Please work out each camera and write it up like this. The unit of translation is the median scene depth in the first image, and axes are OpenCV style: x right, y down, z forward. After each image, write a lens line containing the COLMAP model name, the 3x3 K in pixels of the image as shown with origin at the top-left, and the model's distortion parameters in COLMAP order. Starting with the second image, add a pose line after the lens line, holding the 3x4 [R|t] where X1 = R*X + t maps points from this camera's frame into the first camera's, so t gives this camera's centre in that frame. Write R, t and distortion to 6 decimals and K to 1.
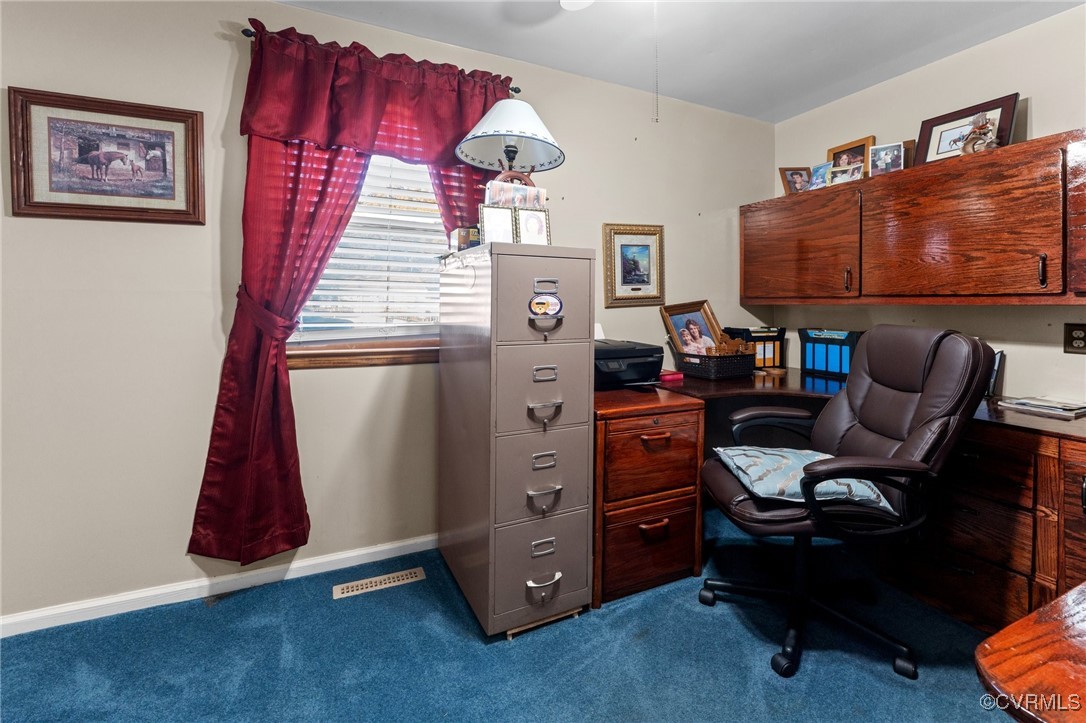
lens RADIAL K [[471.2, 0, 535.1], [0, 471.2, 343.1], [0, 0, 1]] dist [-0.002238, 0.000370]
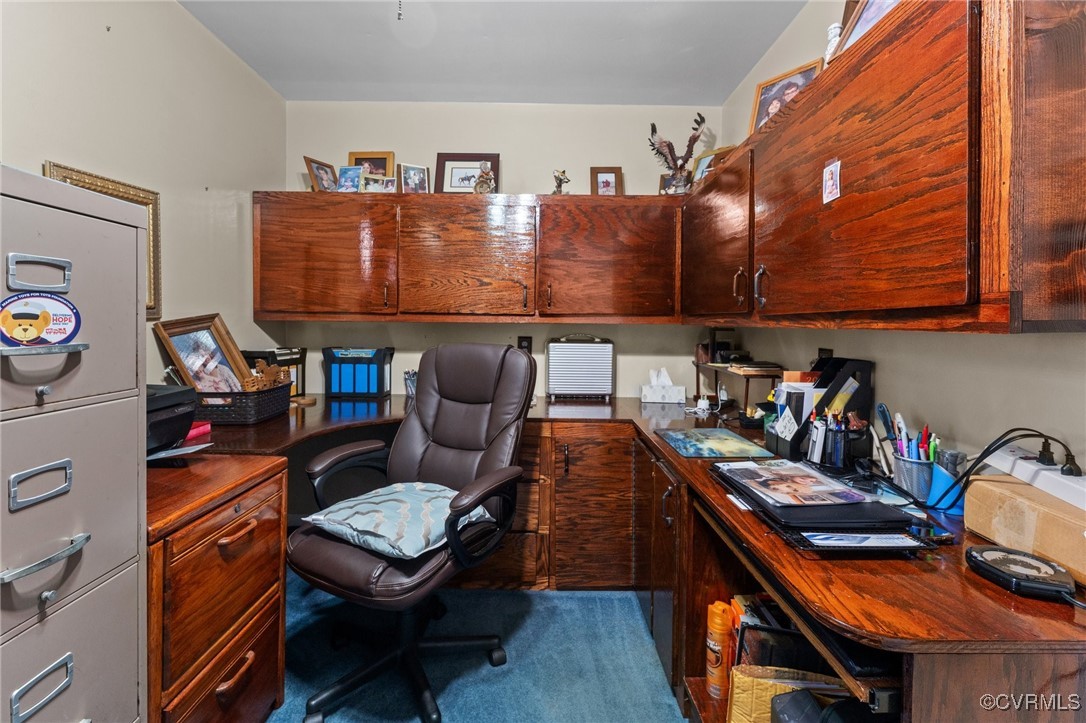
lens RADIAL K [[500.8, 0, 541.9], [0, 500.8, 354.6], [0, 0, 1]] dist [-0.003184, -0.000225]
pose [[0.421767, -0.053765, 0.905109, -0.149646], [0.064480, 0.997492, 0.029206, -0.027494], [-0.904409, 0.046043, 0.424176, 0.327593]]
